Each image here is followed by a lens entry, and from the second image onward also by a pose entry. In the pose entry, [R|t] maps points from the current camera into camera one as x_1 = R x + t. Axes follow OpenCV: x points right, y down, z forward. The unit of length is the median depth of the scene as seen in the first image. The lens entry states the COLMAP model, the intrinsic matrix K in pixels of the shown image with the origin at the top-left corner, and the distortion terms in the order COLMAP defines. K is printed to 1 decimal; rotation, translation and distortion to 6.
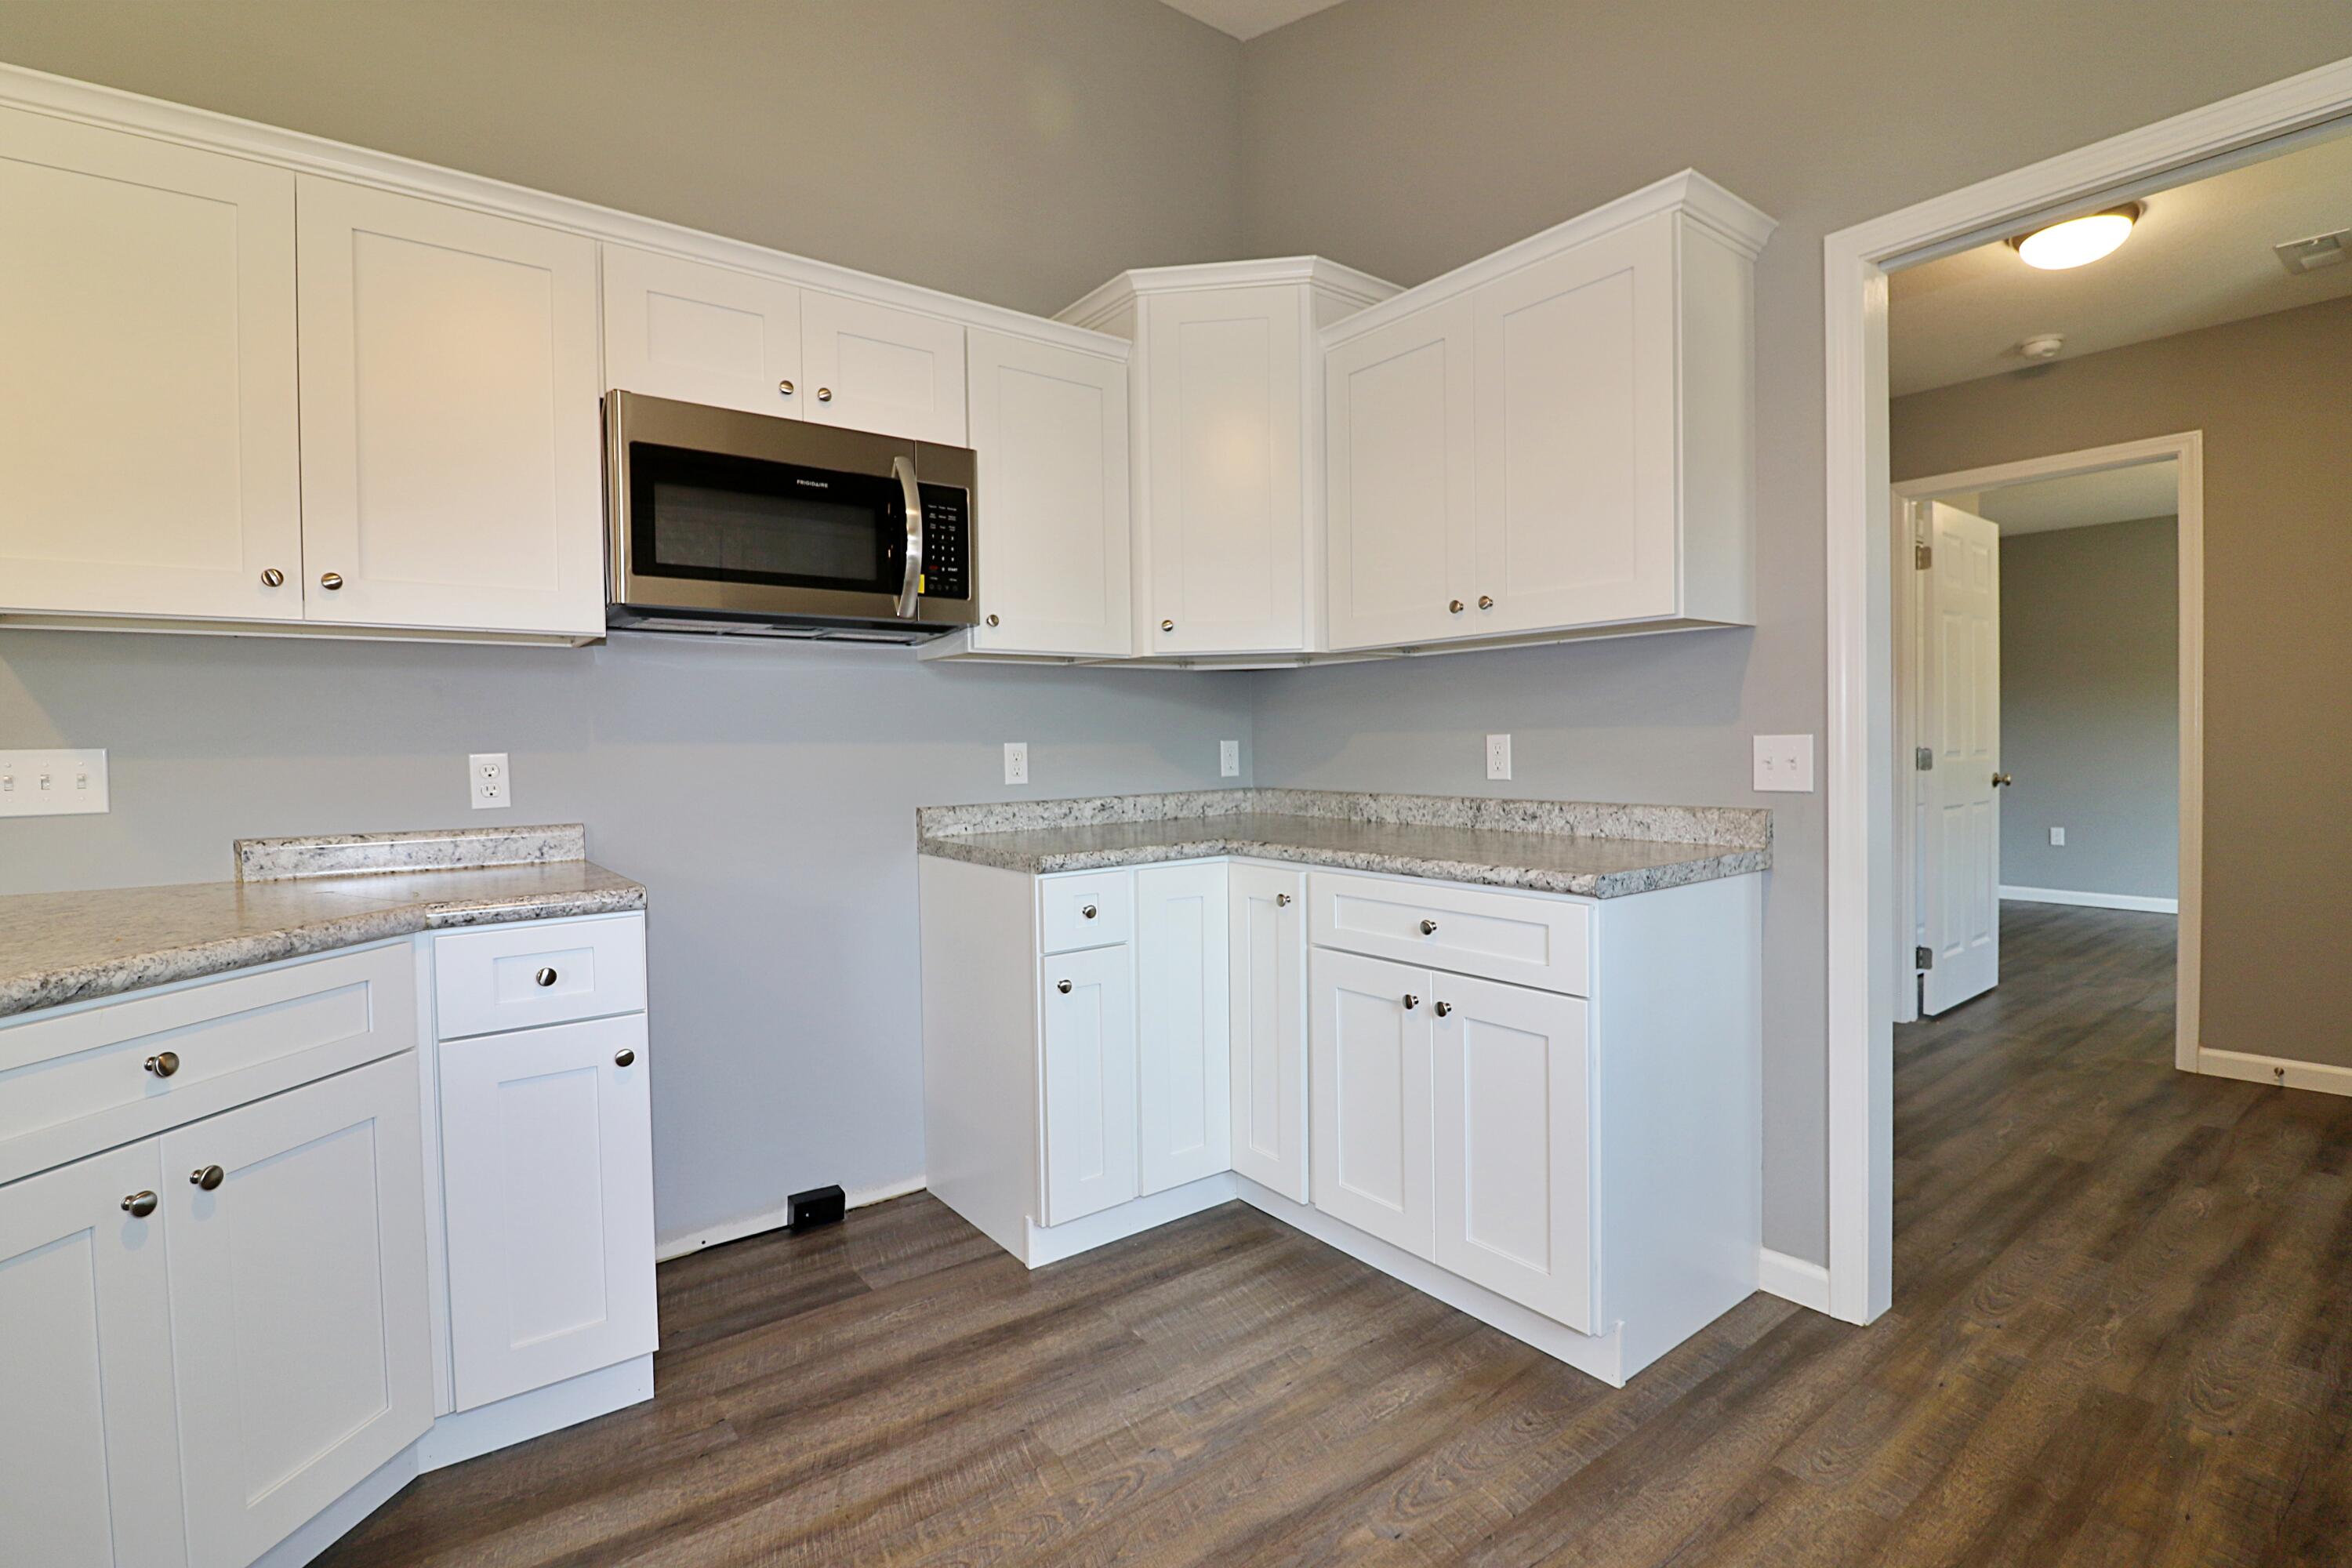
lens RADIAL K [[1080.7, 0, 1180.0], [0, 1080.7, 780.3], [0, 0, 1]] dist [-0.000475, -0.009737]
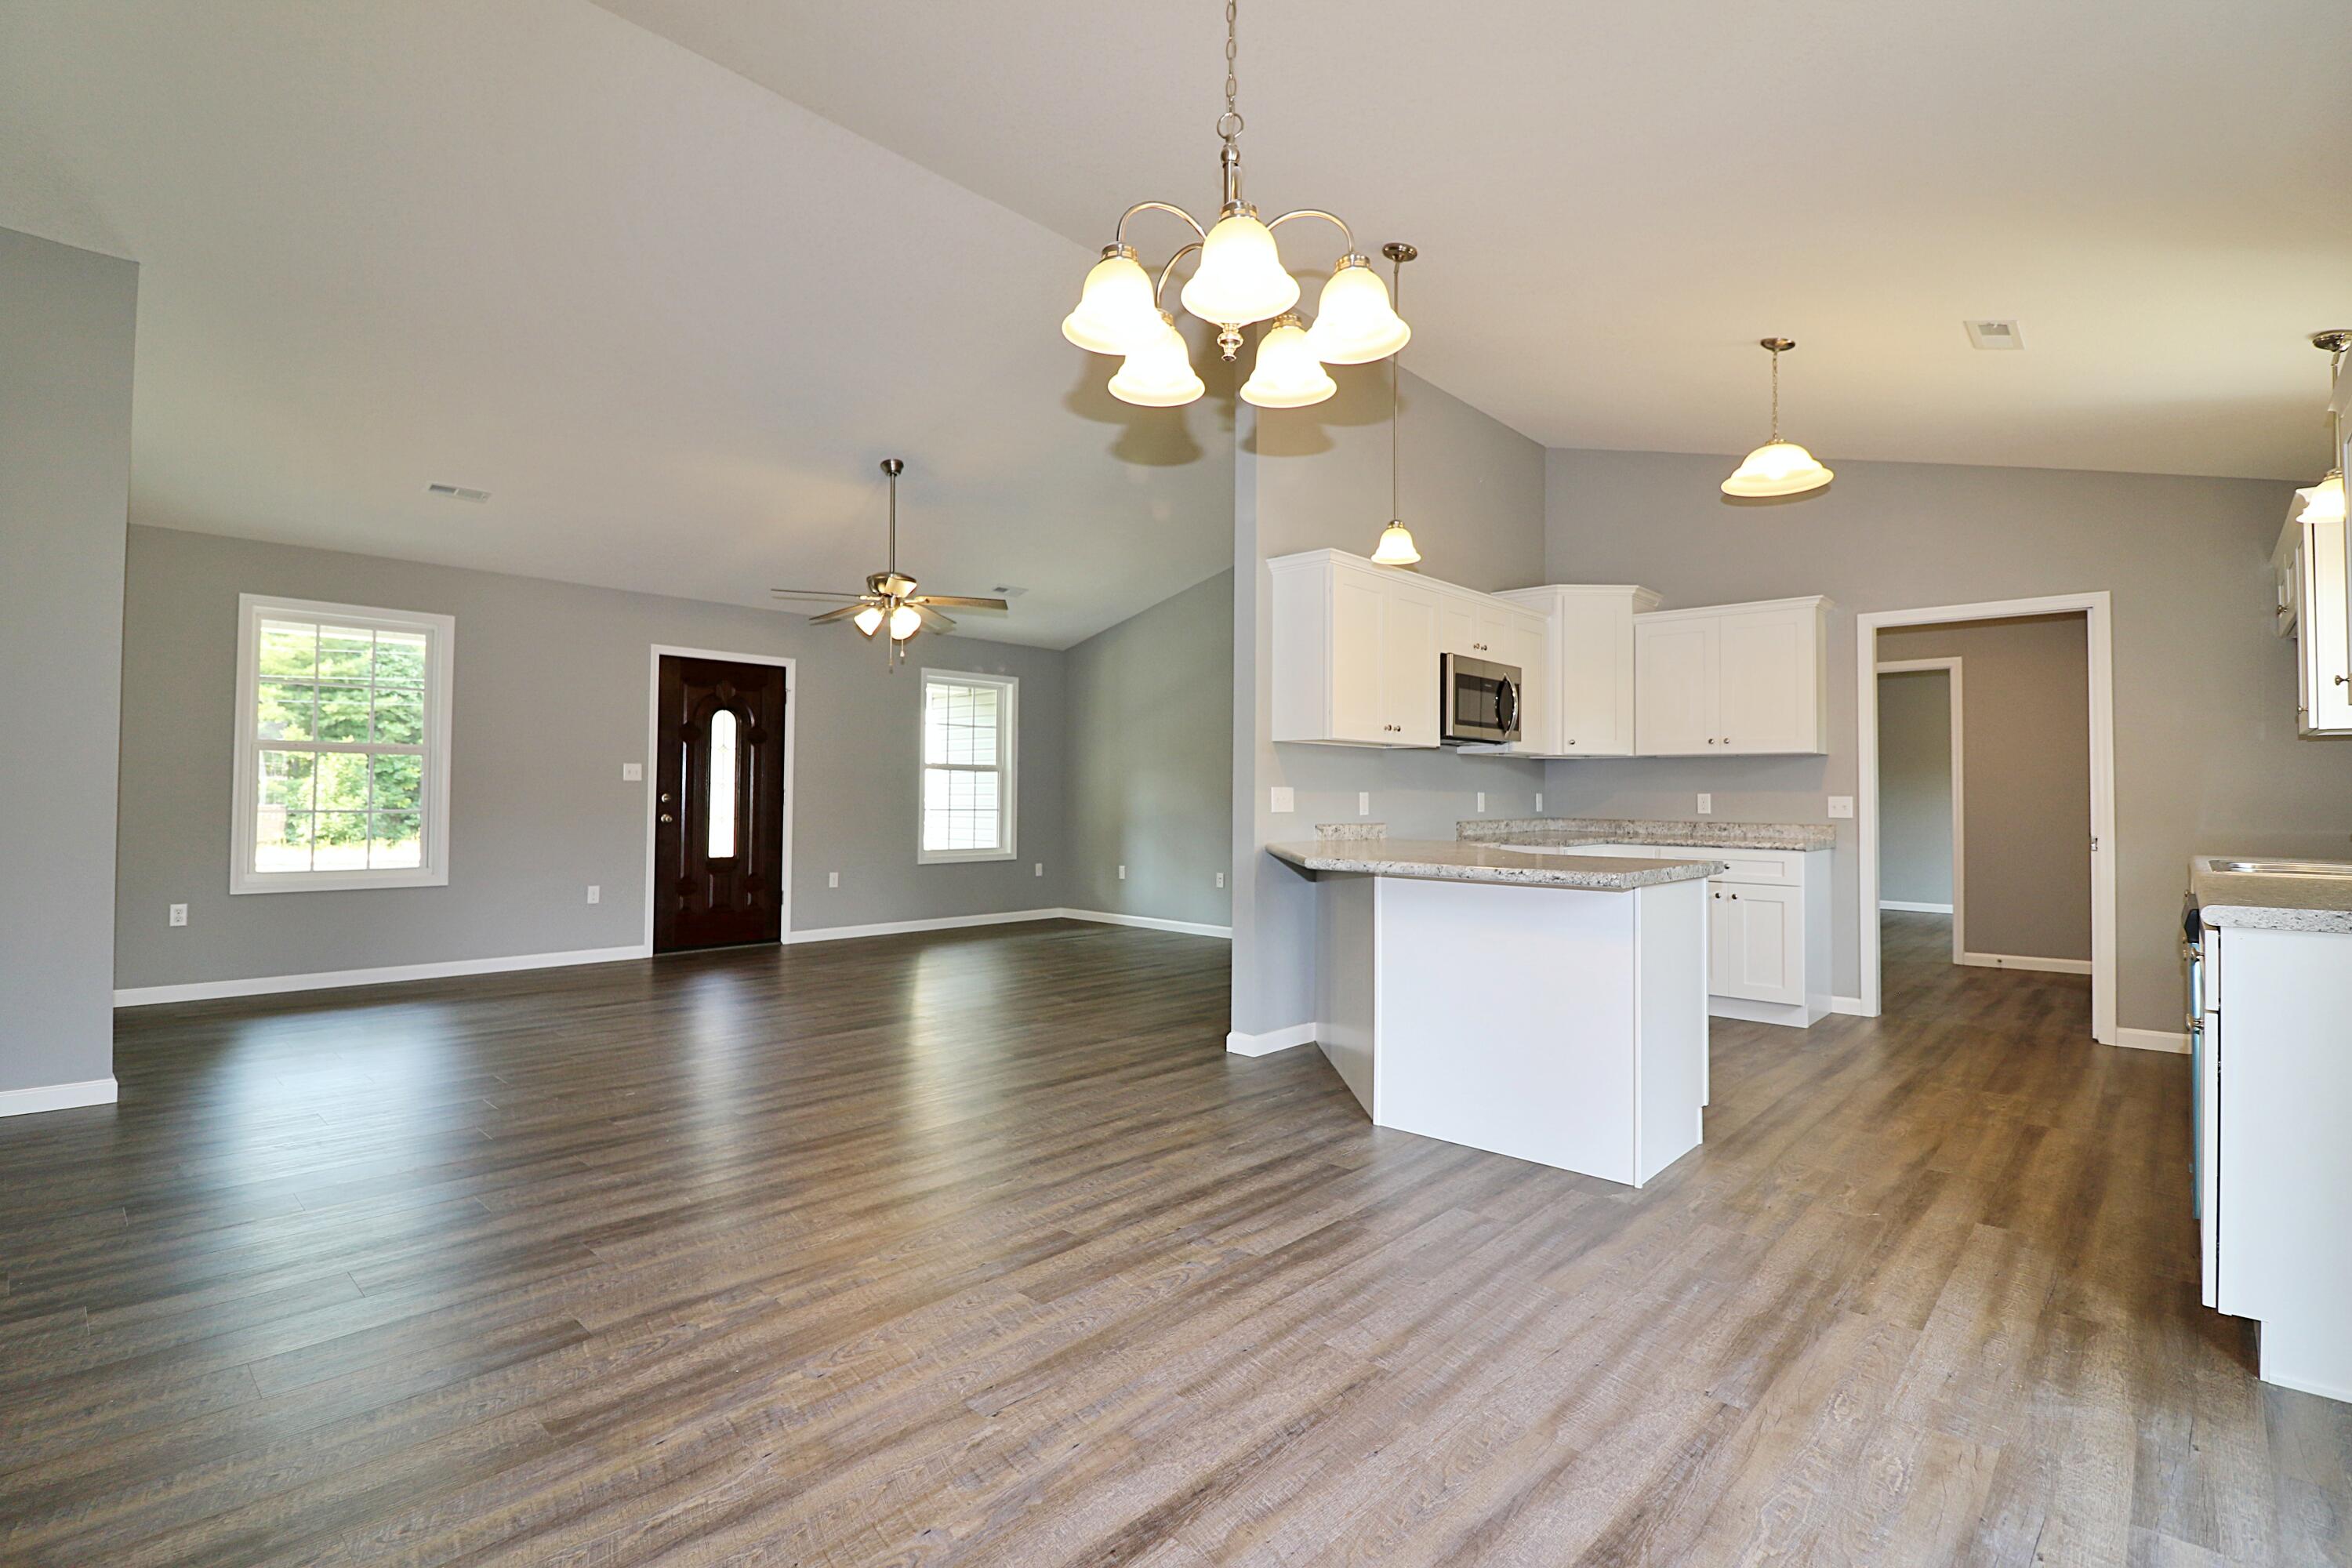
lens RADIAL K [[1111.3, 0, 1140.4], [0, 1111.3, 764.0], [0, 0, 1]] dist [-0.001548, 0.000046]
pose [[0.984143, 0.028981, 0.174994, -1.277130], [-0.019041, 0.998122, -0.058215, 0.054616], [-0.176353, 0.053960, 0.982847, -1.094437]]
